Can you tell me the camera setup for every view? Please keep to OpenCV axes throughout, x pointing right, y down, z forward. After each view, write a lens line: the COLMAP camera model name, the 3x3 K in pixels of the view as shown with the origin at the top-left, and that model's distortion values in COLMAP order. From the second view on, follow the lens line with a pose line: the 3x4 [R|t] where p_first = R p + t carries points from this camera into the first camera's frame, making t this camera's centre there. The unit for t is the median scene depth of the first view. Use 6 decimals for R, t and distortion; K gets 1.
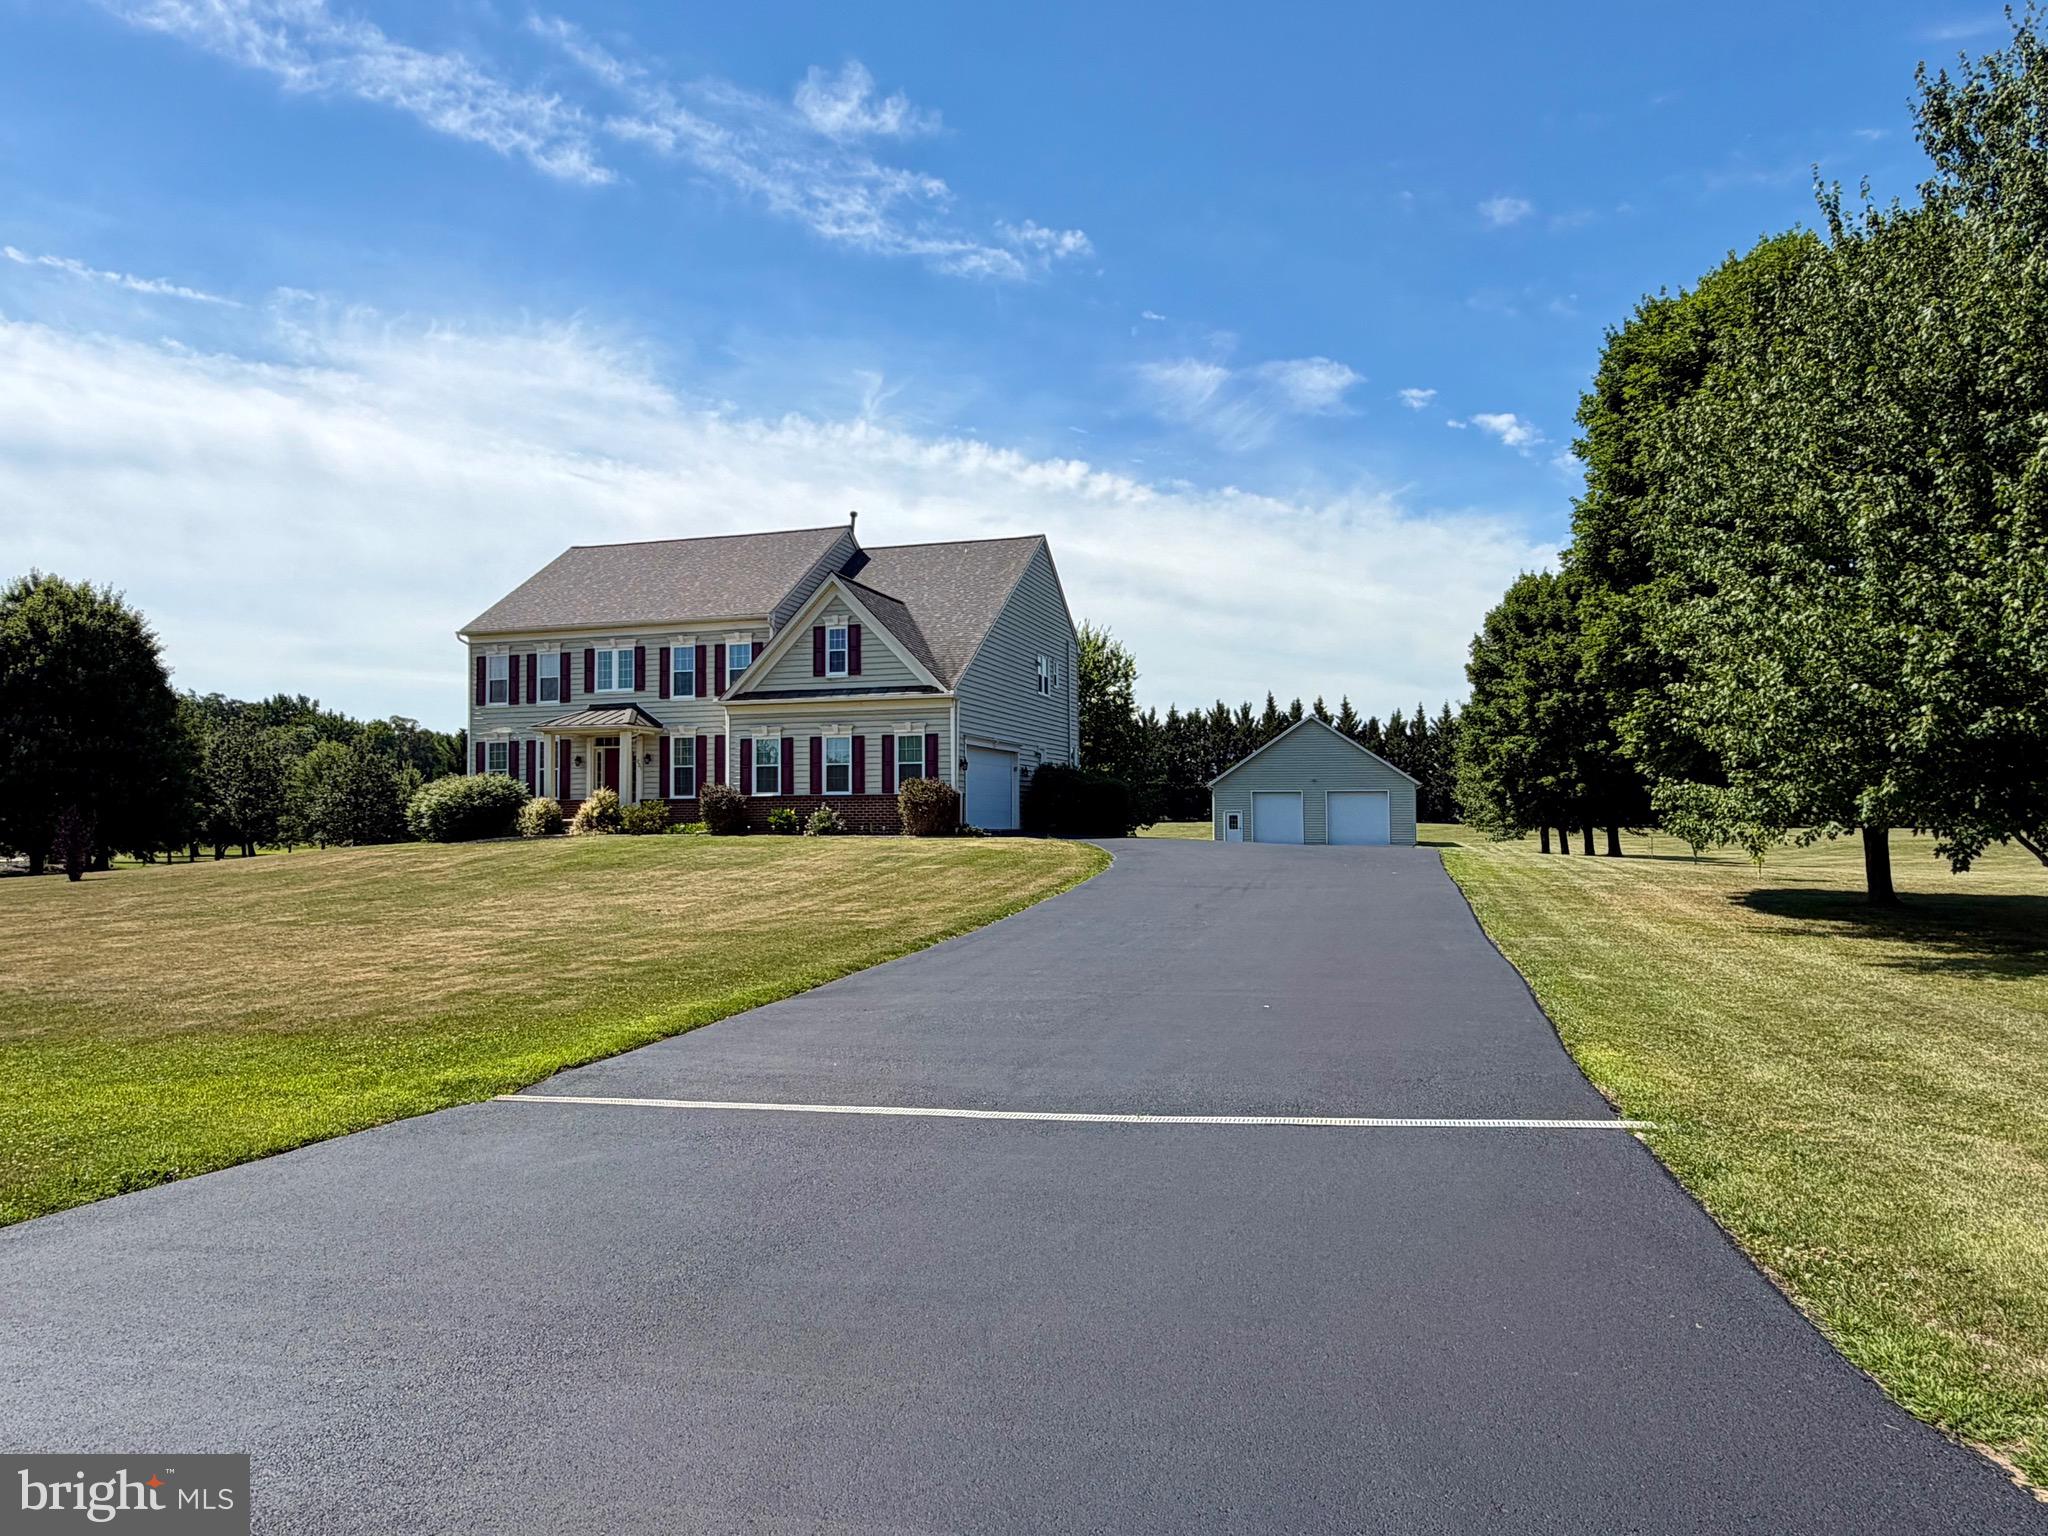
lens RADIAL K [[1367.7, 0, 1027.3], [0, 1367.7, 810.8], [0, 0, 1]] dist [0.023149, 0.000261]
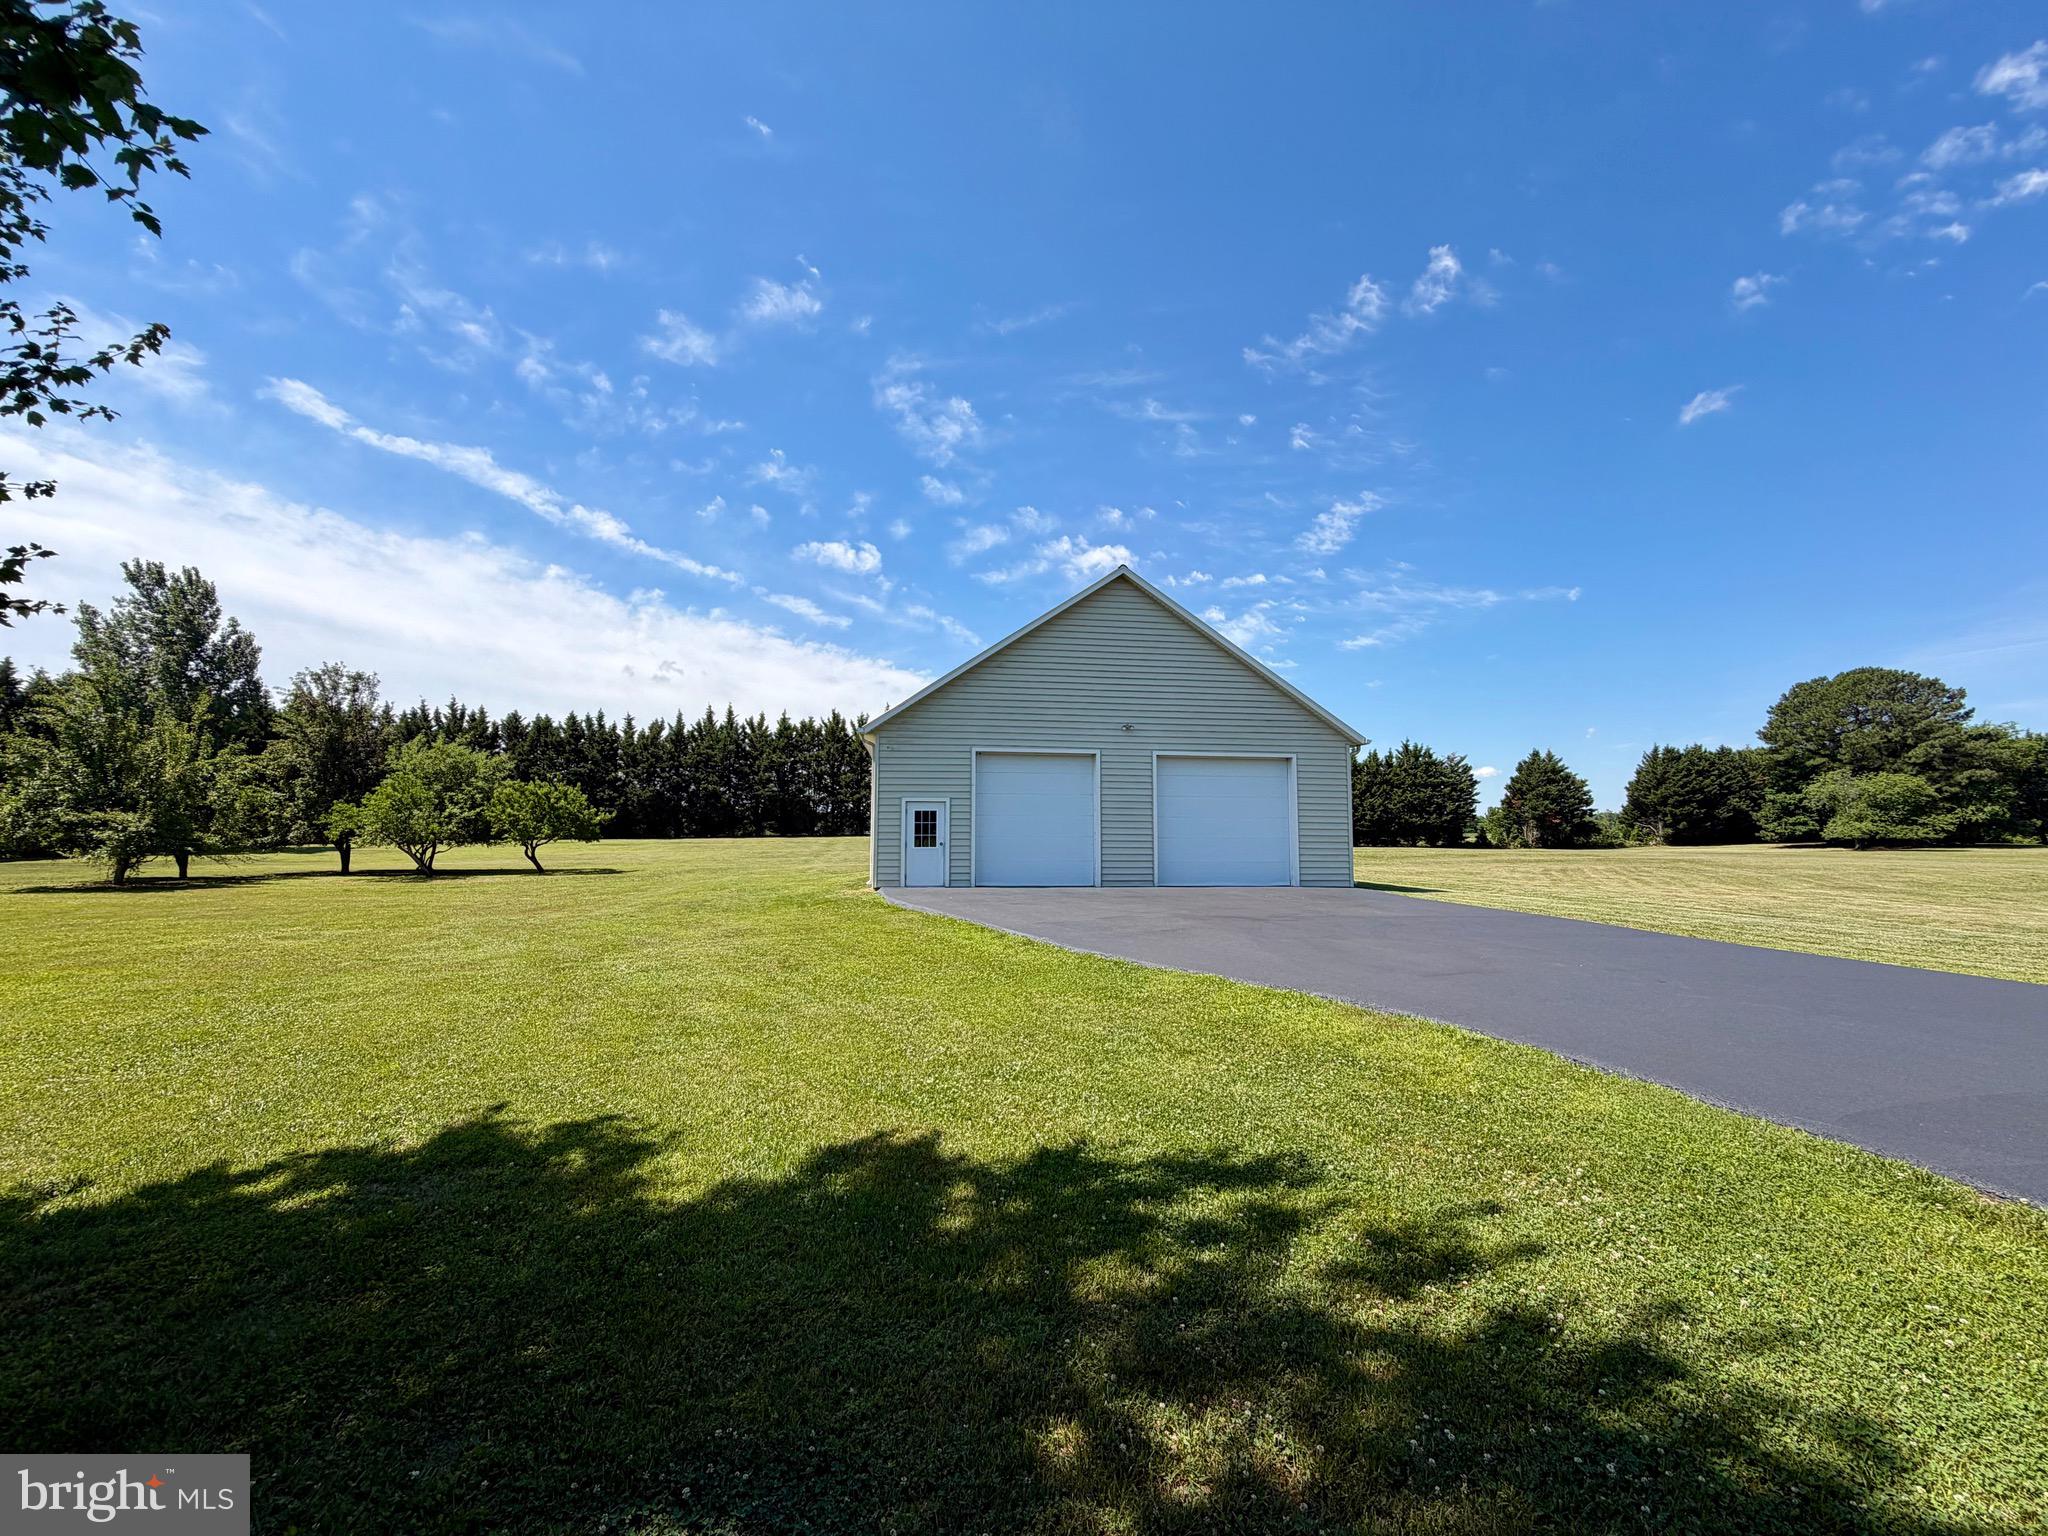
lens RADIAL K [[831.2, 0, 1021.8], [0, 831.2, 762.8], [0, 0, 1]] dist [-0.000086, 0.000442]
pose [[0.924922, 0.044083, 0.377593, 0.082231], [-0.012839, 0.996310, -0.084867, 0.009215], [-0.379941, 0.073648, 0.922074, 0.795584]]
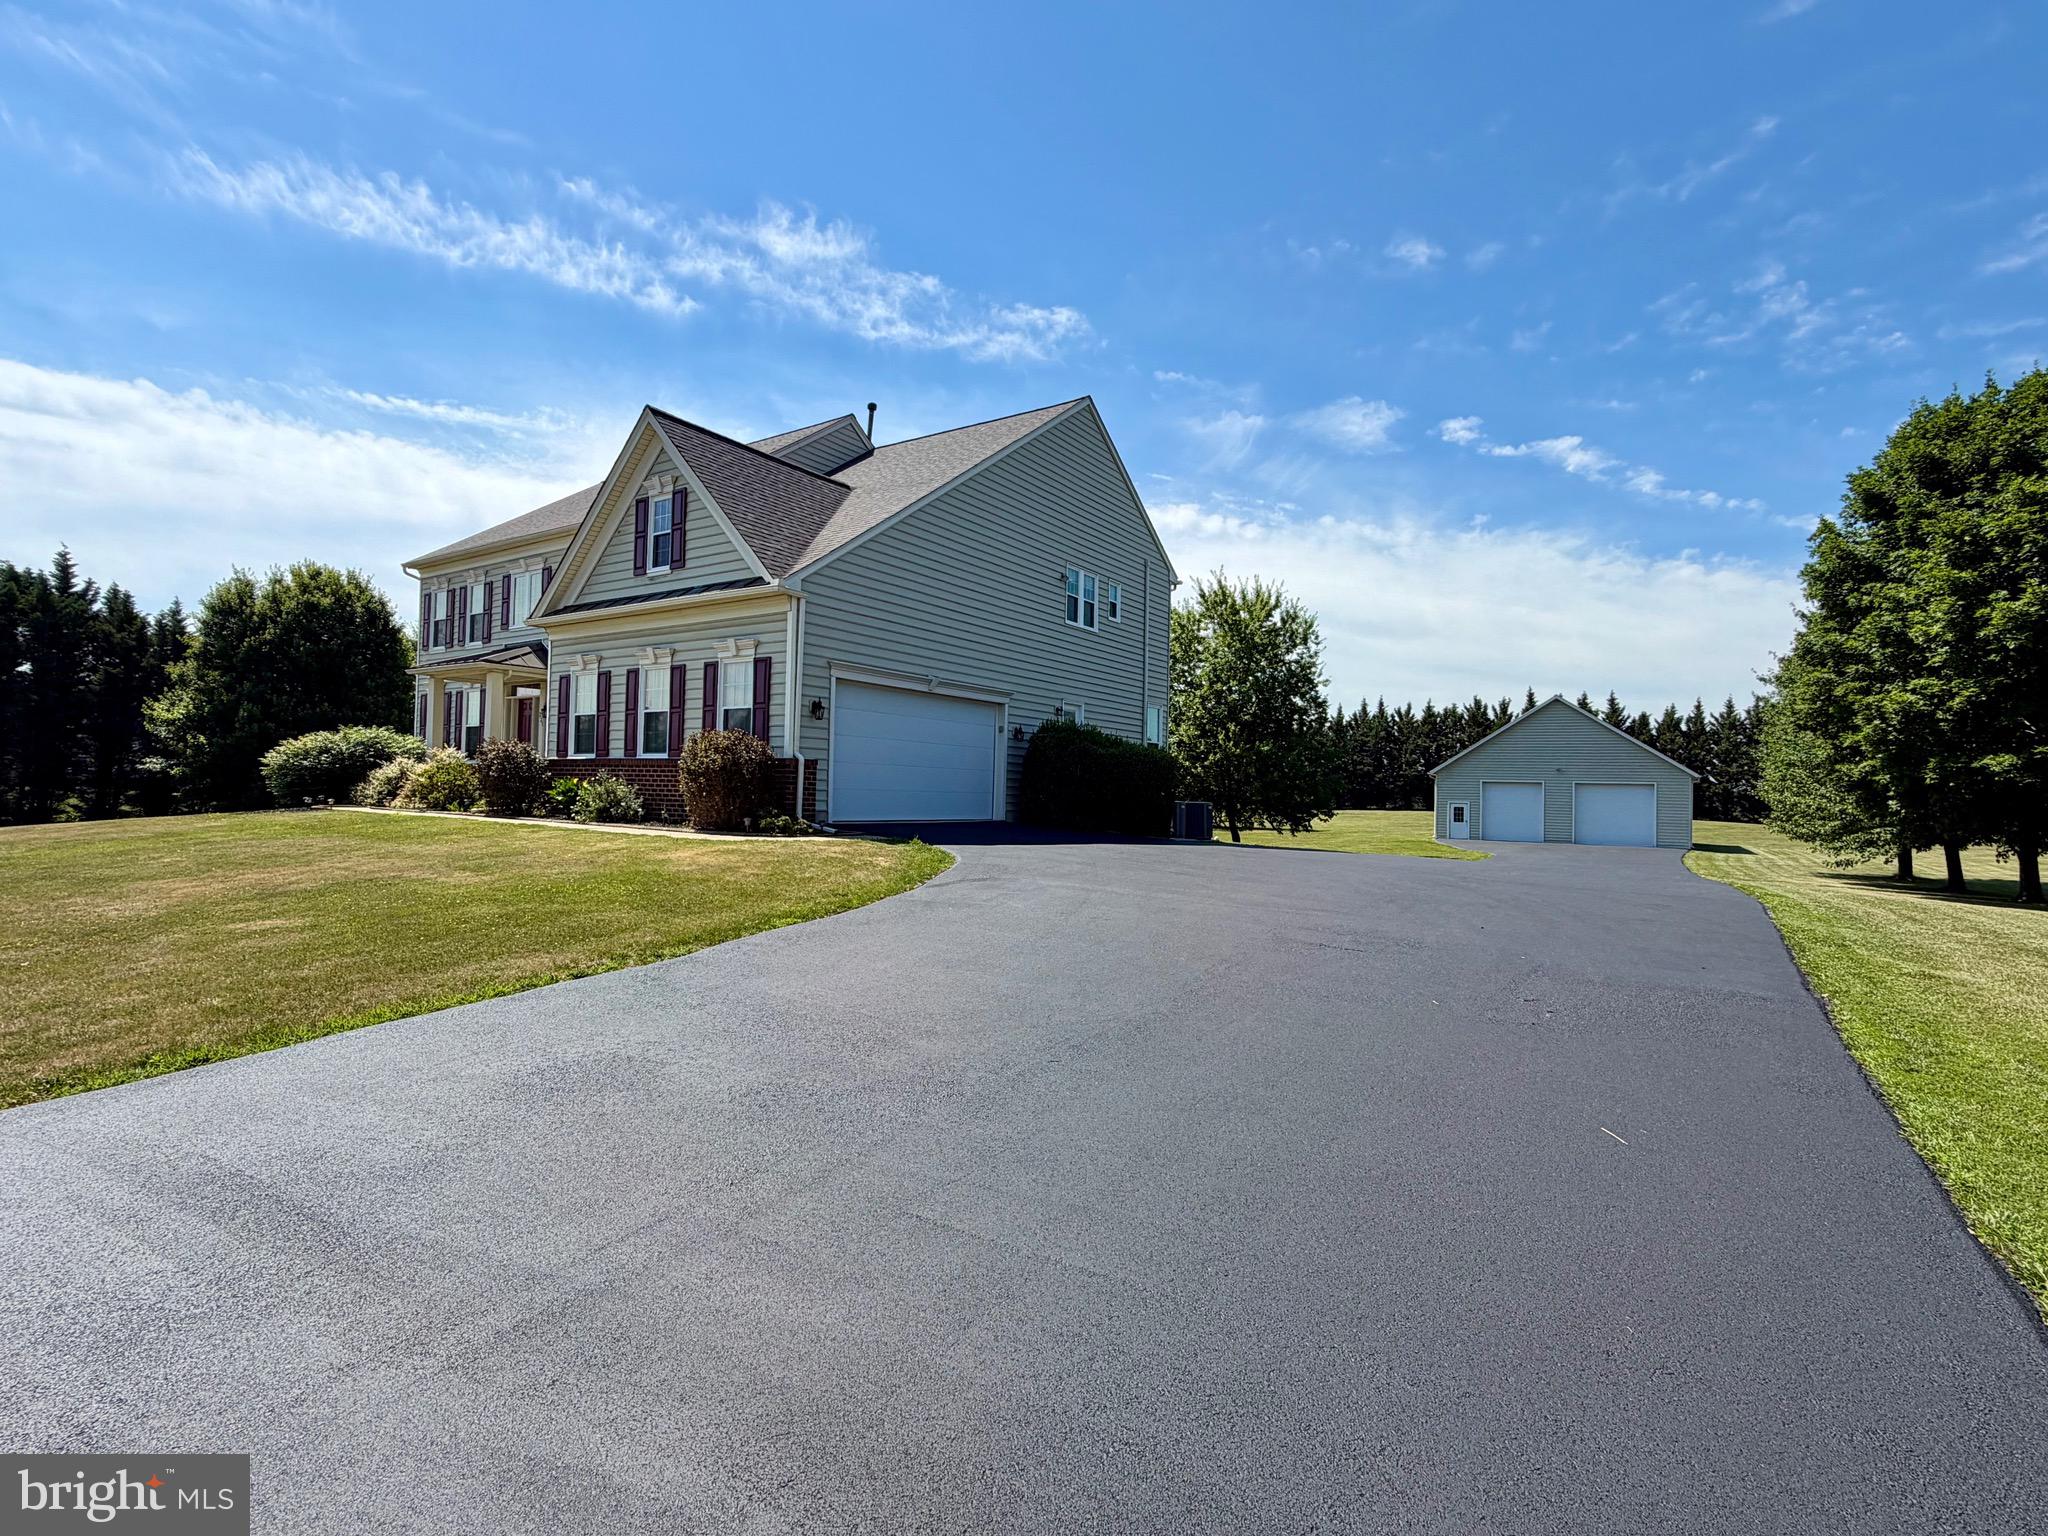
lens RADIAL K [[965.7, 0, 1041.9], [0, 965.7, 787.4], [0, 0, 1]] dist [-0.002955, -0.000322]
pose [[0.950798, 0.027045, -0.308630, 0.103876], [-0.028496, 0.999594, -0.000194, -0.001986], [0.308499, 0.008979, 0.951182, 0.377620]]
